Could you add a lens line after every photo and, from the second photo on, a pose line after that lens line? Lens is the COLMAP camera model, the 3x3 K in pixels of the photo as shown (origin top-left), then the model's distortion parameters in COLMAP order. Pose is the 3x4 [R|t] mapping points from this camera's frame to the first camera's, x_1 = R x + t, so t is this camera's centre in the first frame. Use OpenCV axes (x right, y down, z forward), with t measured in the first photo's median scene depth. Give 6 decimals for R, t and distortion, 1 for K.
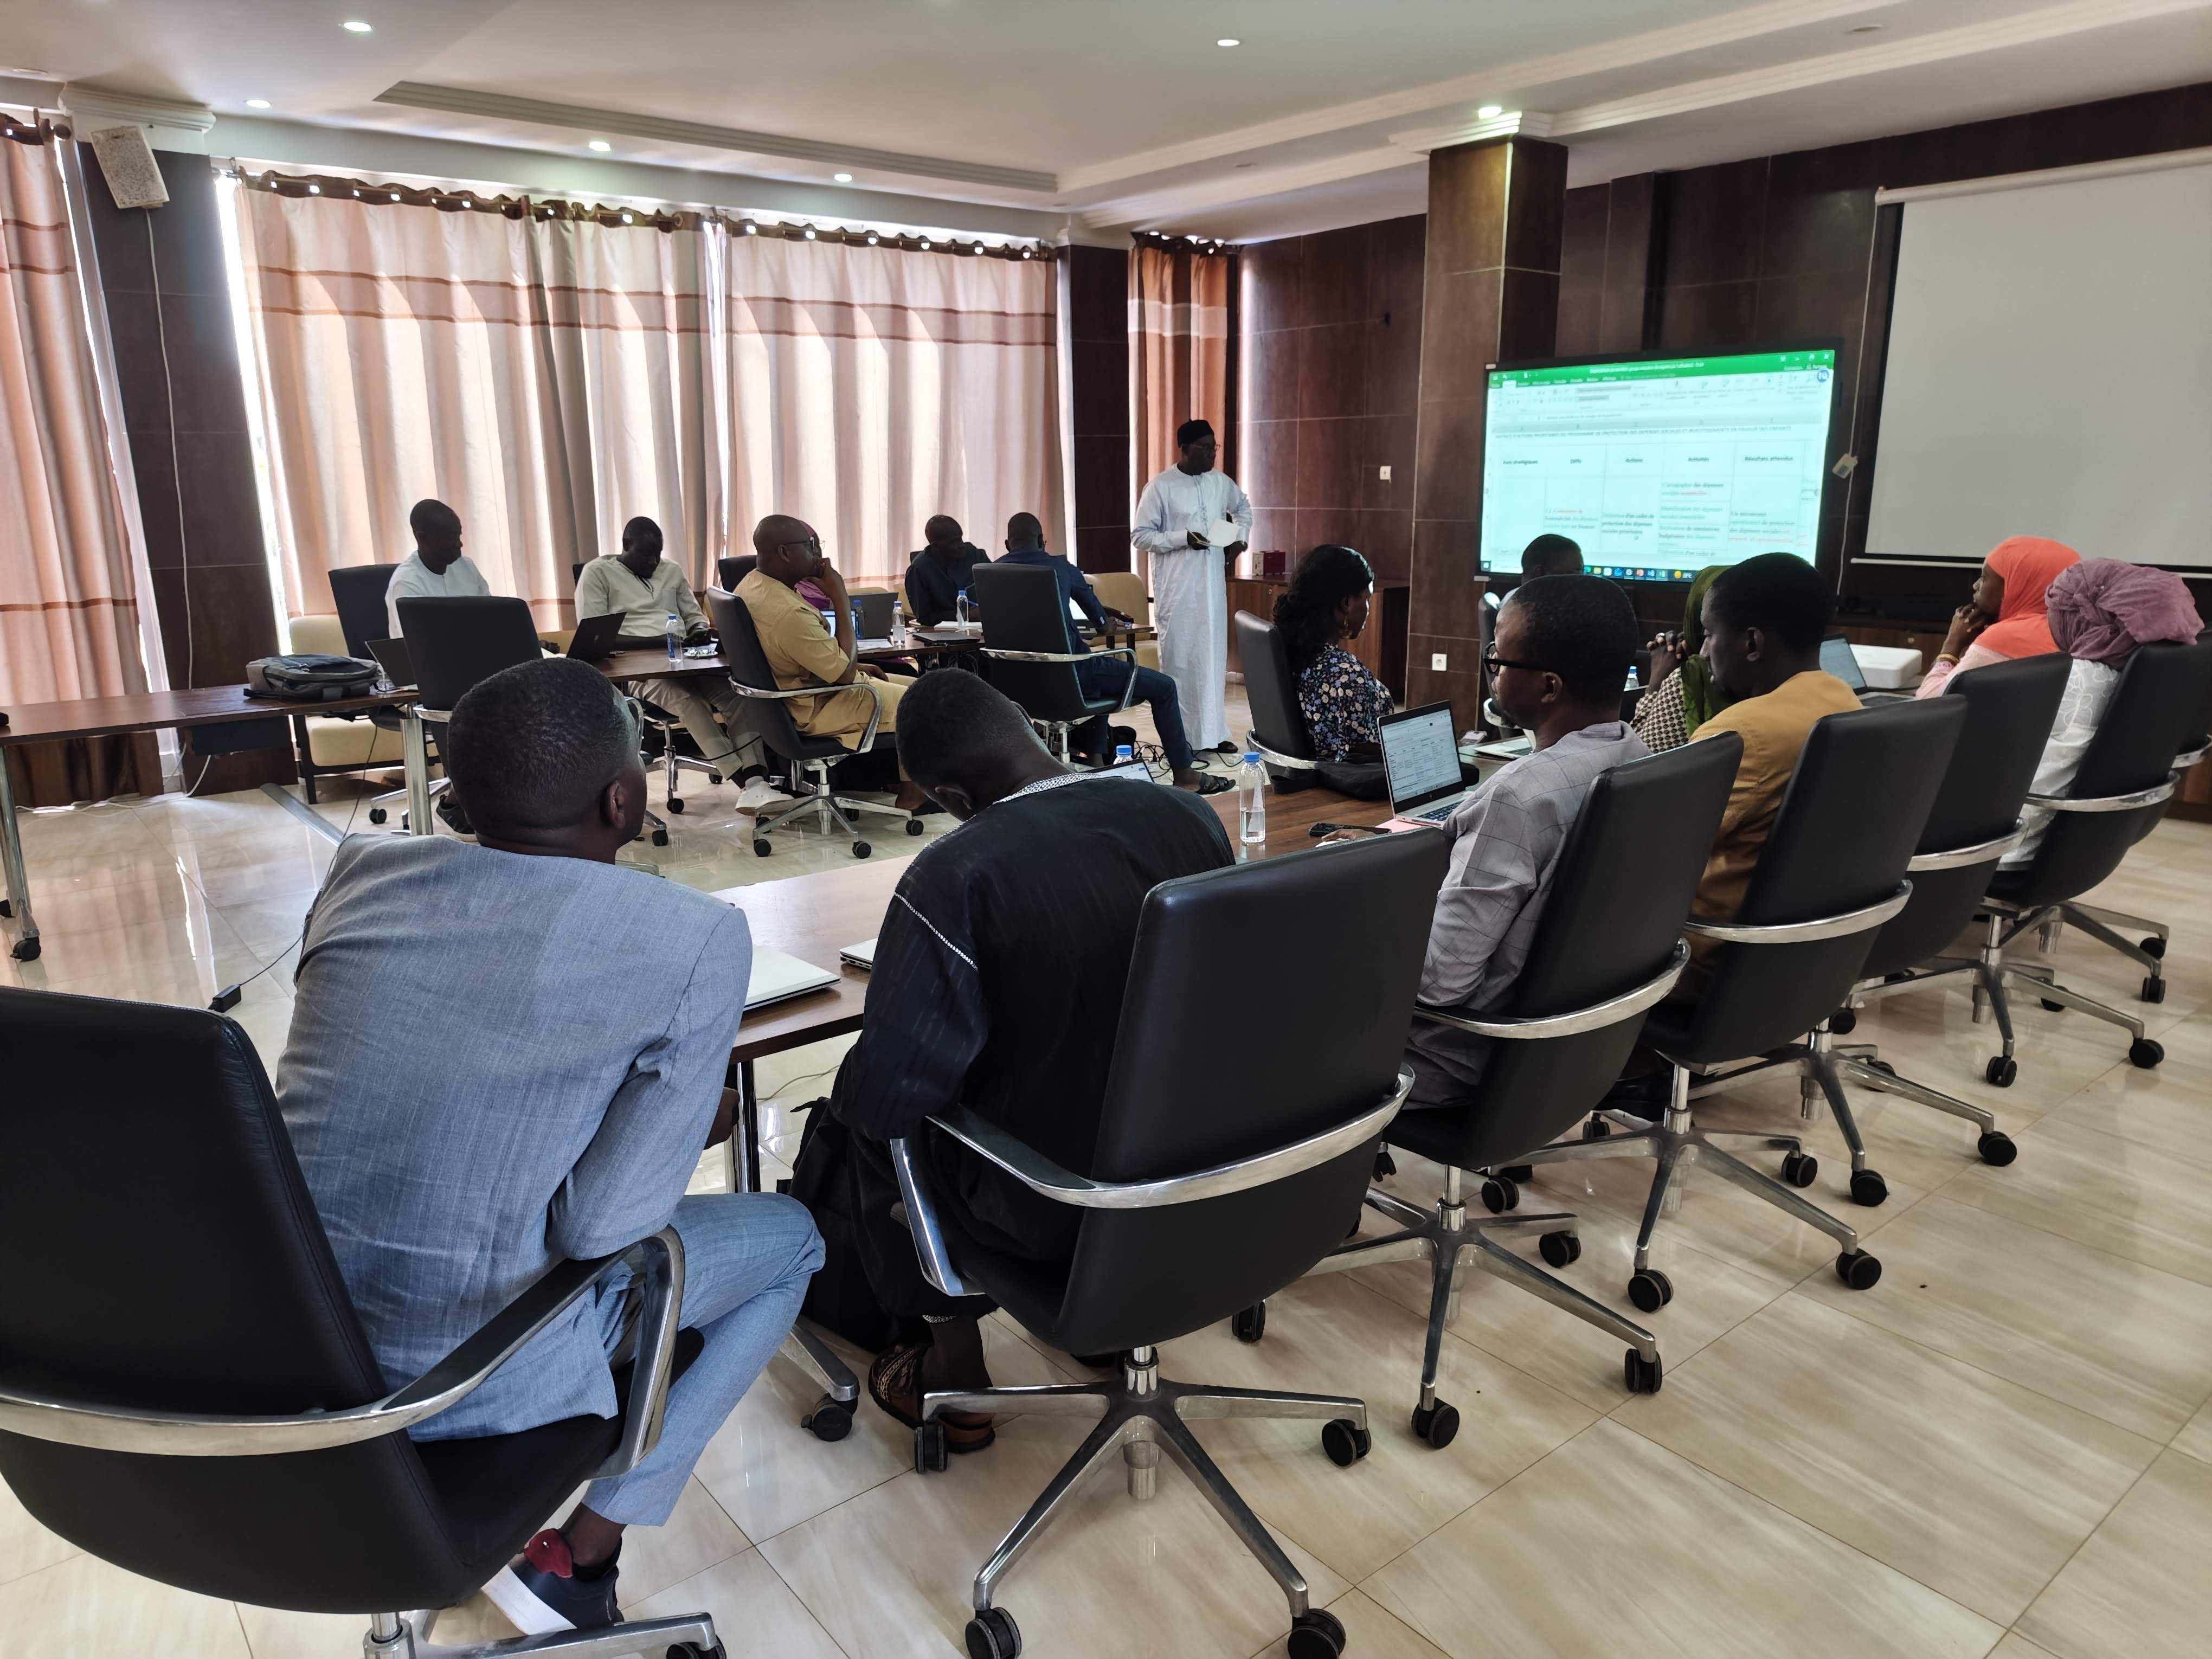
lens RADIAL K [[1494.4, 0, 1093.2], [0, 1494.4, 826.5], [0, 0, 1]] dist [0.016890, -0.021303]
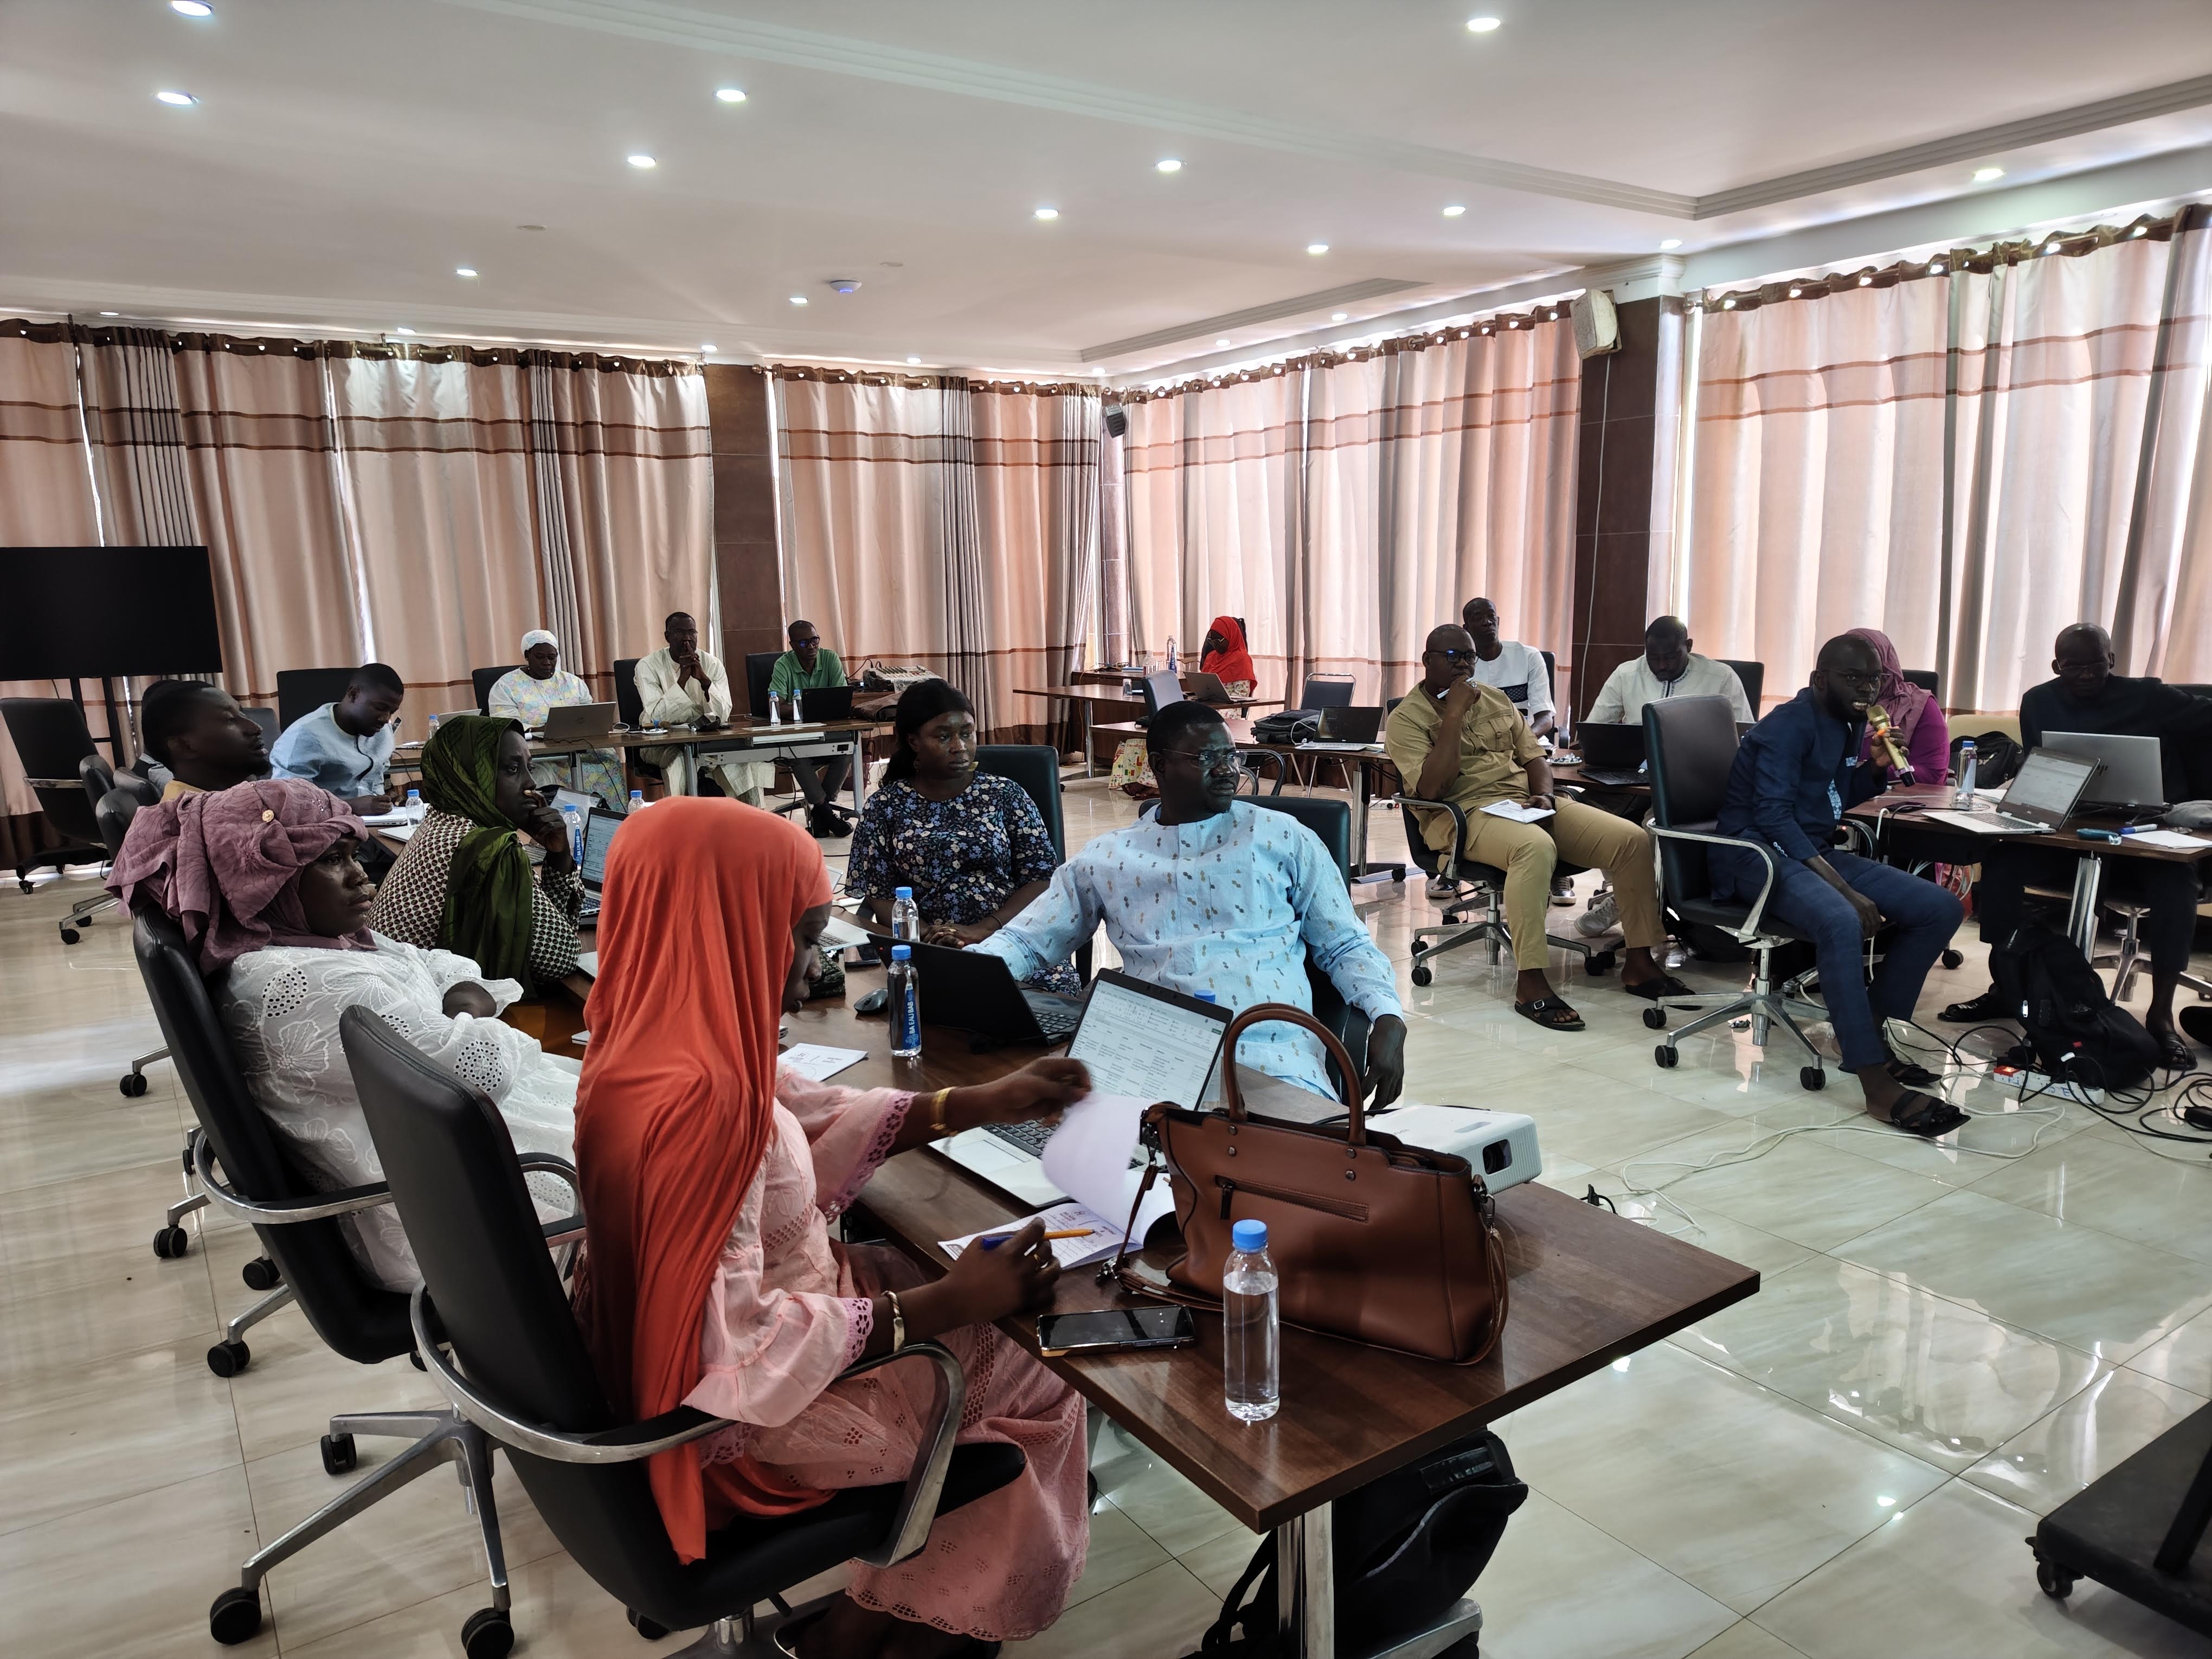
lens RADIAL K [[1494.4, 0, 1102.2], [0, 1494.4, 878.4], [0, 0, 1]] dist [0.016890, -0.021303]
pose [[-0.079441, 0.204265, -0.975687, 0.522608], [-0.210455, 0.953282, 0.216709, -0.137190], [0.974370, 0.222554, -0.032741, 0.552952]]
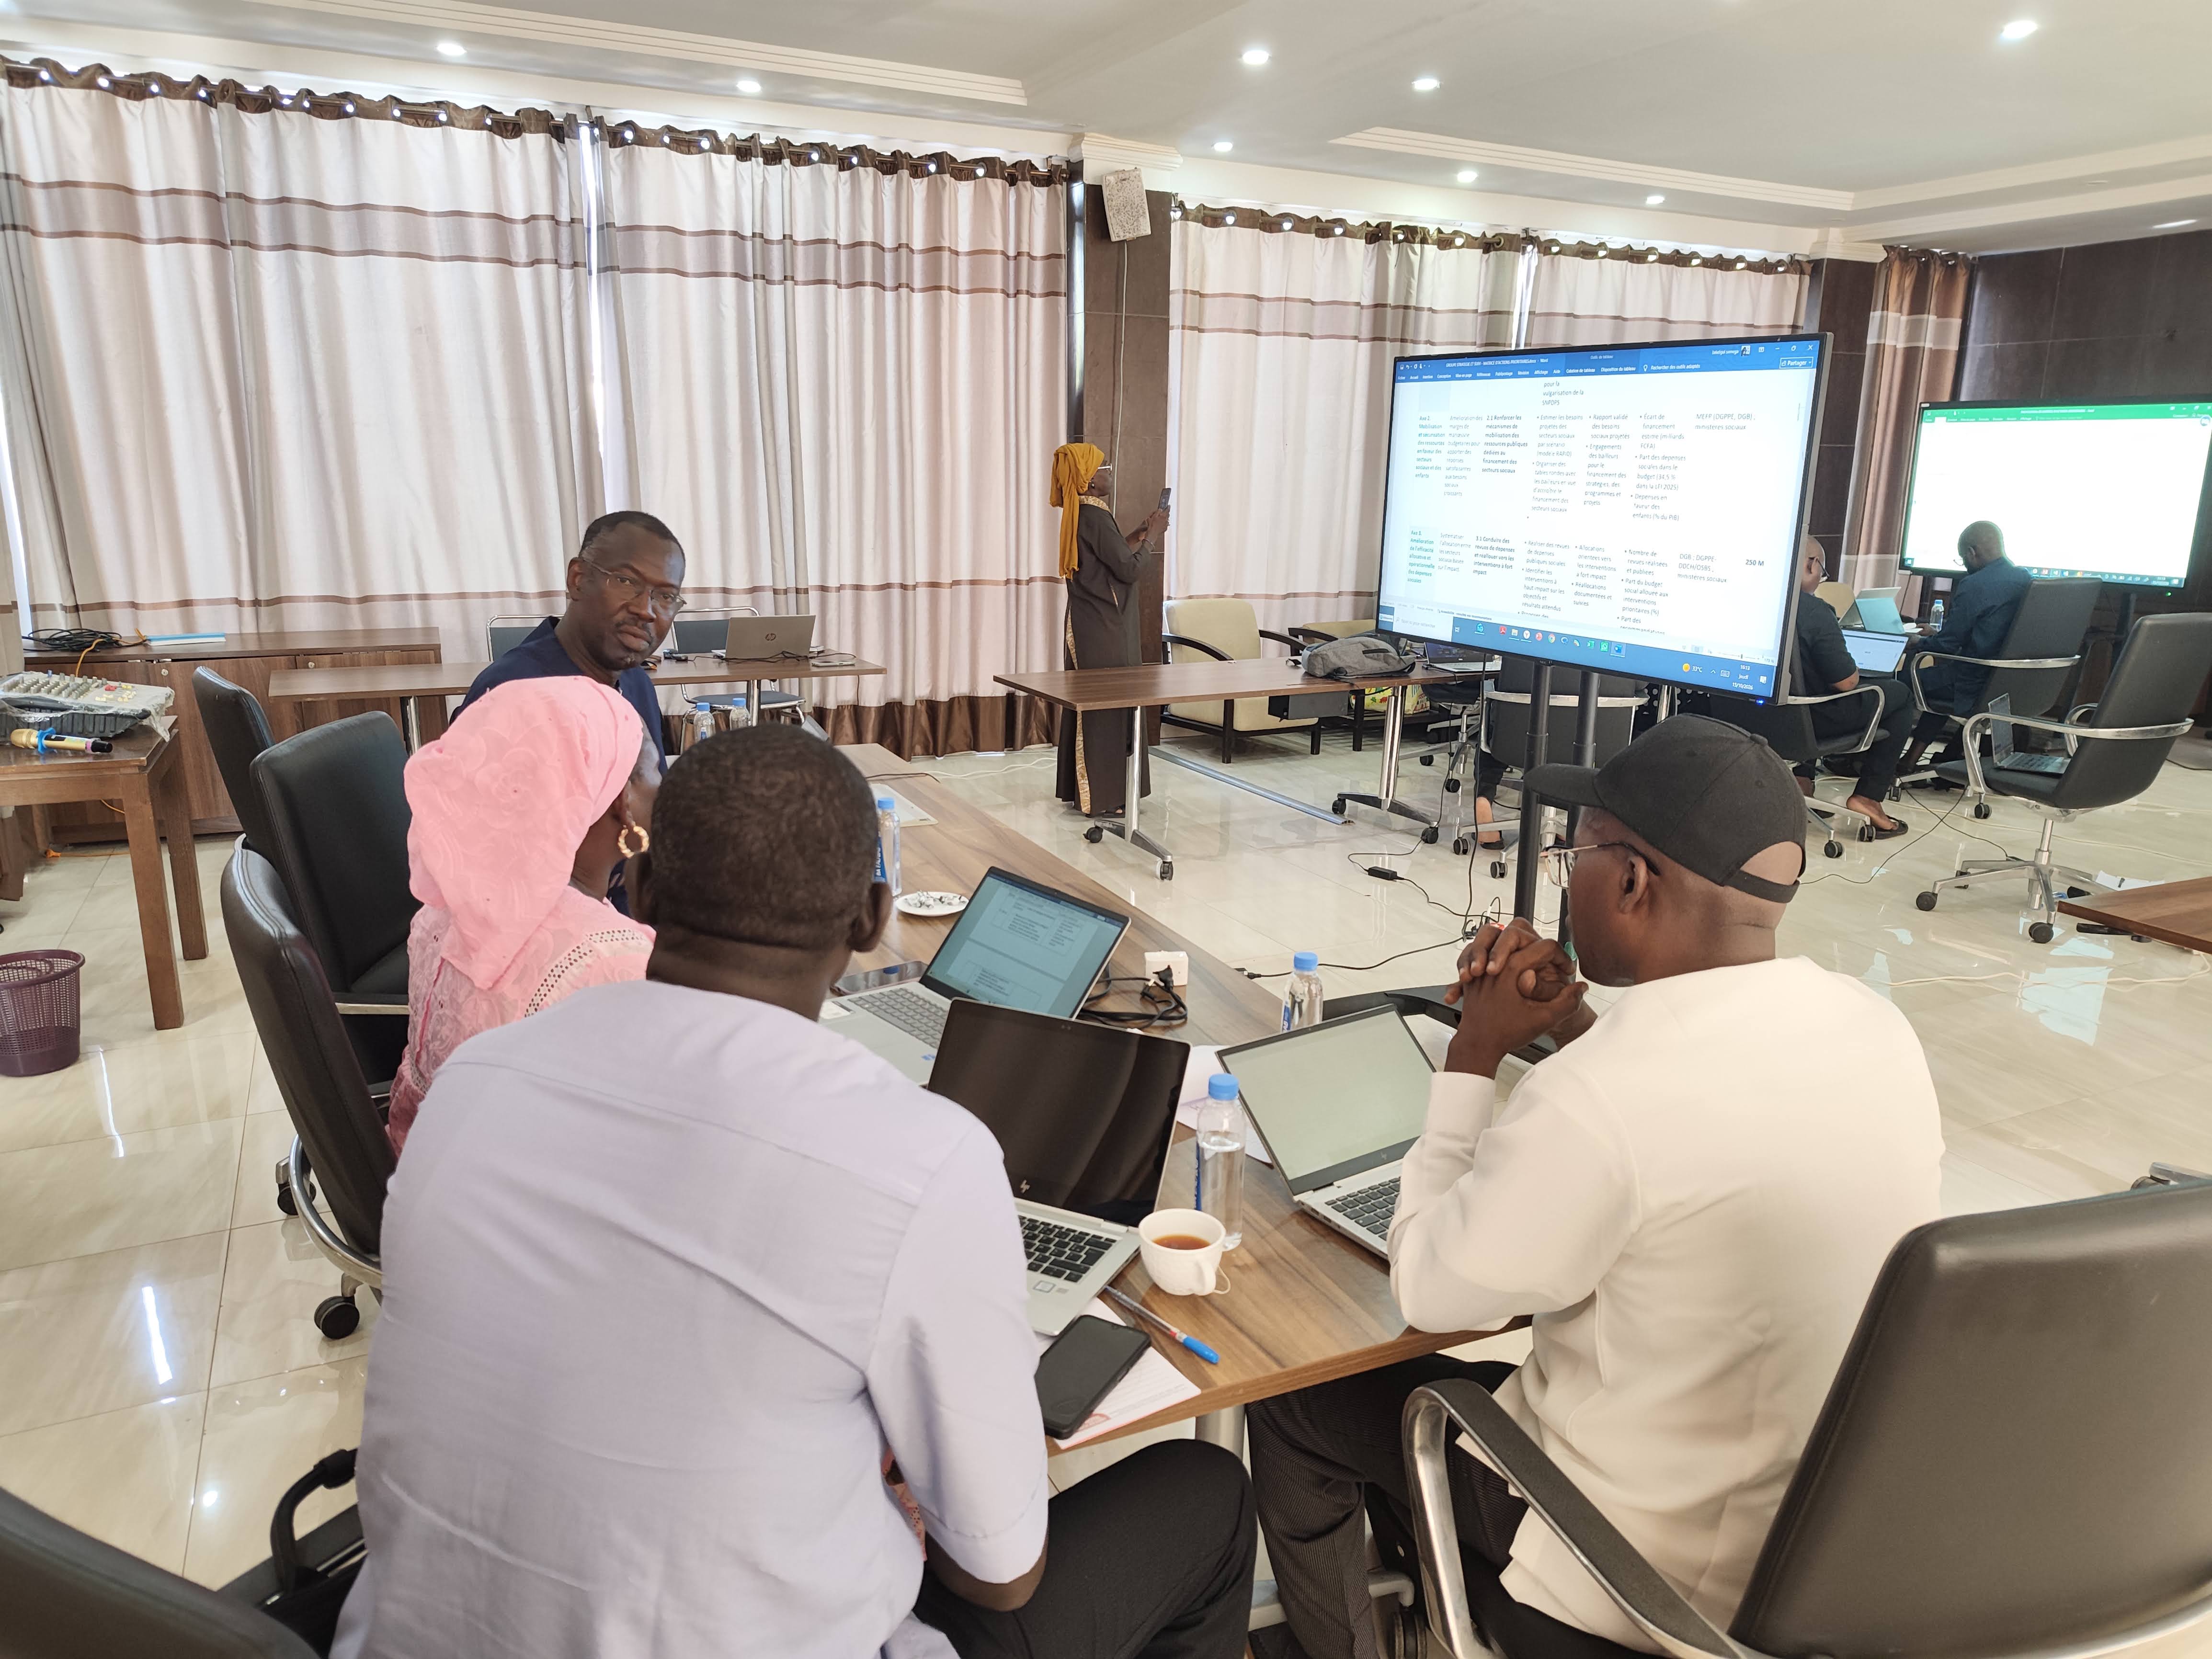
lens RADIAL K [[1494.3, 0, 1108.0], [0, 1494.3, 836.2], [0, 0, 1]] dist [0.016890, -0.021303]
pose [[0.977646, 0.070970, -0.197920, -0.291589], [-0.069015, 0.997475, 0.016766, 0.017786], [0.198610, -0.002732, 0.980075, -0.095490]]
